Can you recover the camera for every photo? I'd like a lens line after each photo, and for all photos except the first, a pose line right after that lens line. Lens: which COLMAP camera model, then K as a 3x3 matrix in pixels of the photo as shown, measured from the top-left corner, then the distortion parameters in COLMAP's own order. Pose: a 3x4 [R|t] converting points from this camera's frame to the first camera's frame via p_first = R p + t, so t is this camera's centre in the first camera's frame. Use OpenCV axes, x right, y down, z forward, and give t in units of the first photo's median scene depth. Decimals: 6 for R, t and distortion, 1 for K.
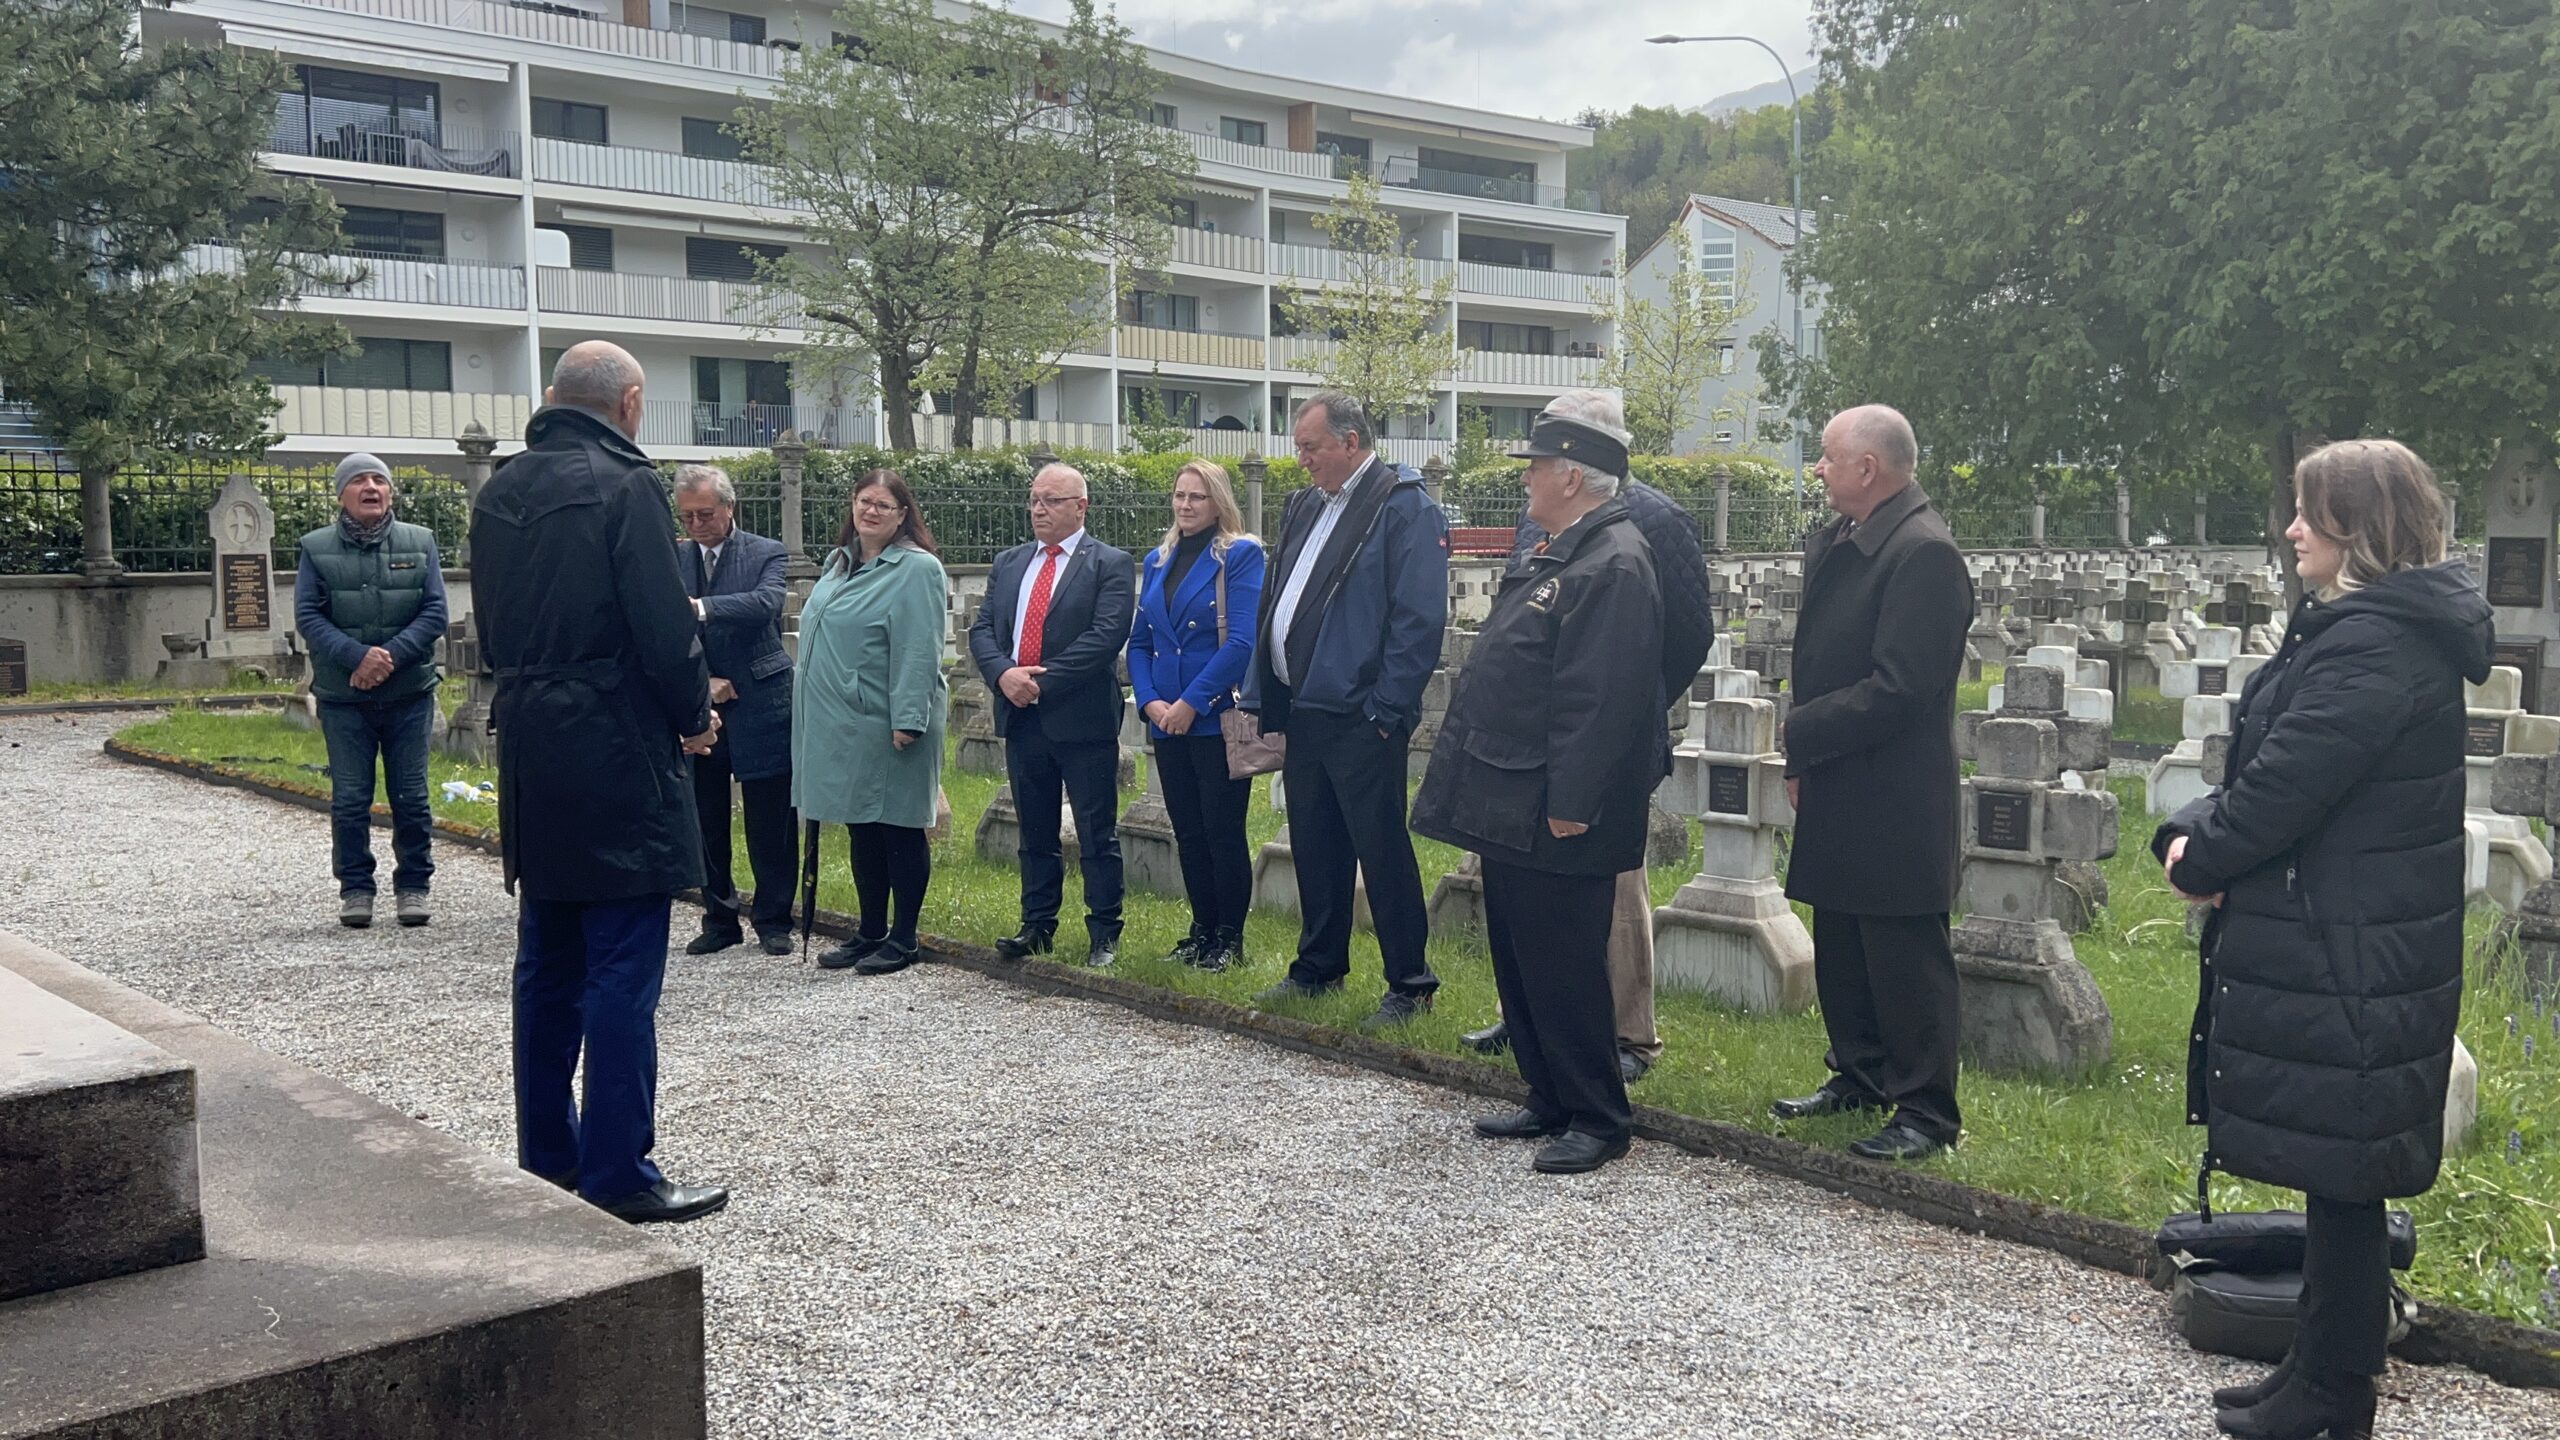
lens RADIAL K [[2215.6, 0, 1280.0], [0, 2215.6, 720.0], [0, 0, 1]] dist [0.118229, -0.172380]
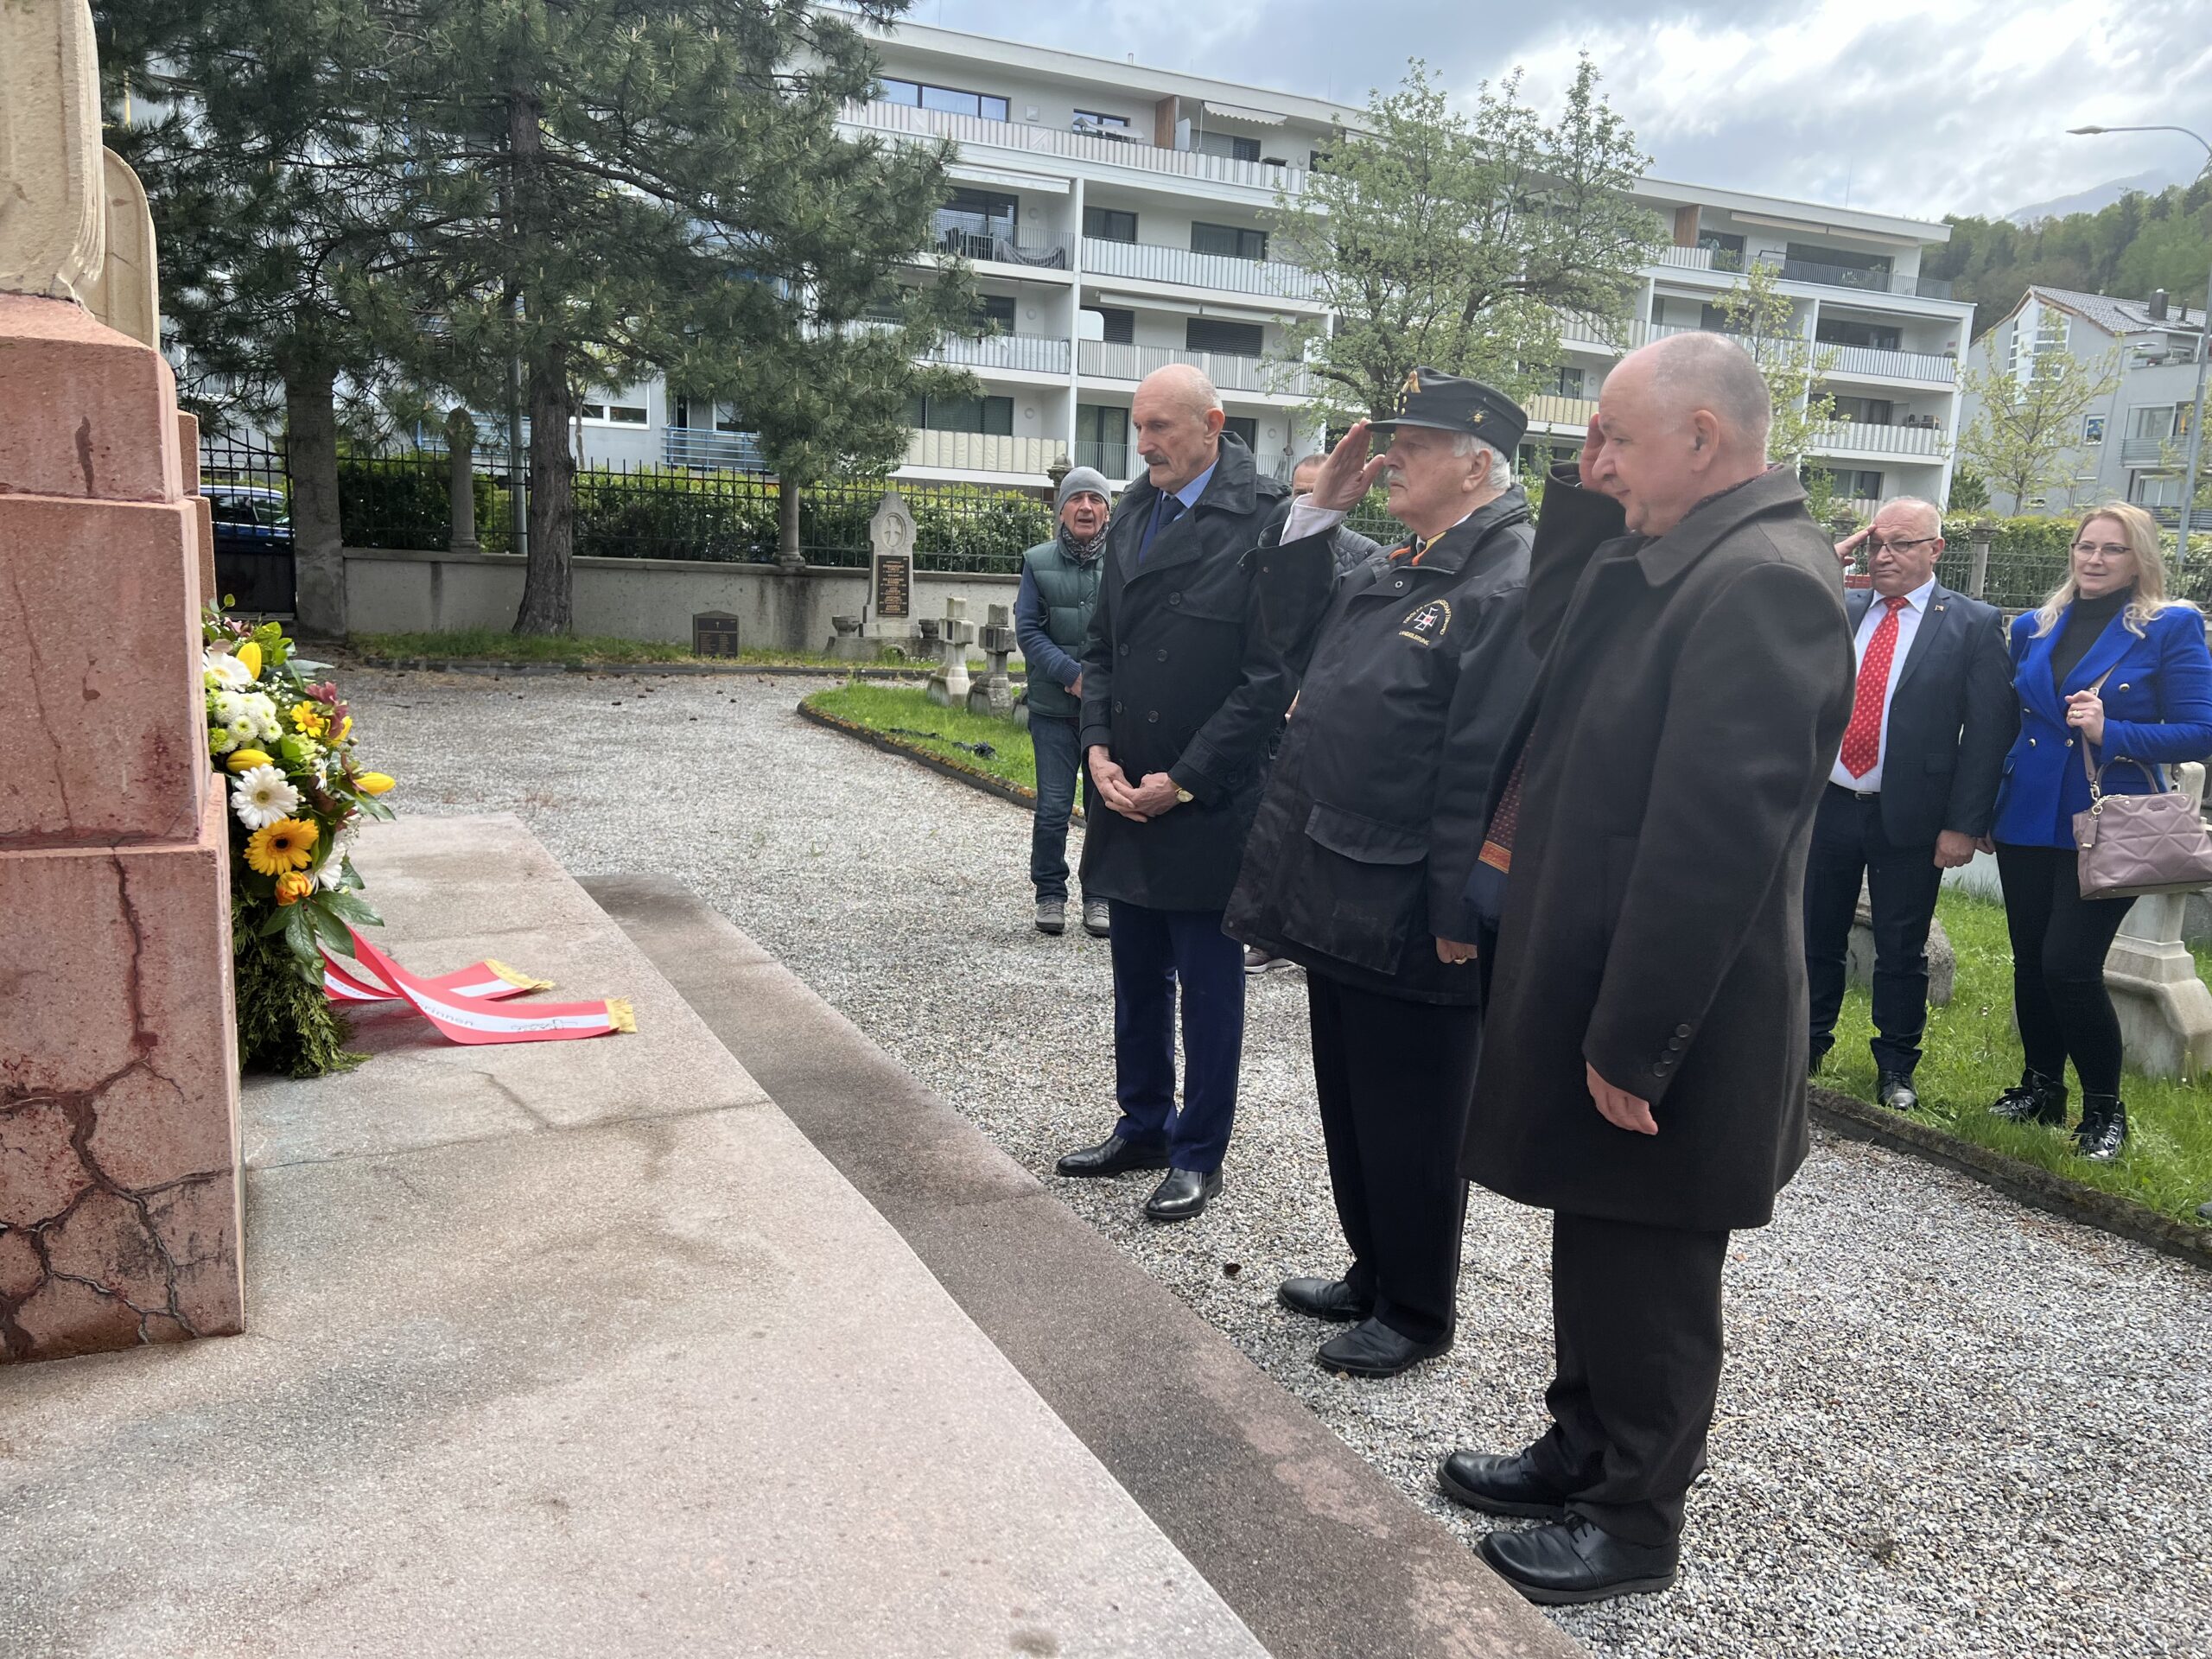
lens RADIAL K [[1679.2, 0, 1106.0], [0, 1679.2, 829.5], [0, 0, 1]] dist [0.131936, -0.151483]
pose [[0.959333, 0.093055, -0.266499, -0.074745], [-0.072753, 0.993714, 0.085087, -0.009705], [0.272741, -0.062238, 0.960072, 0.107716]]
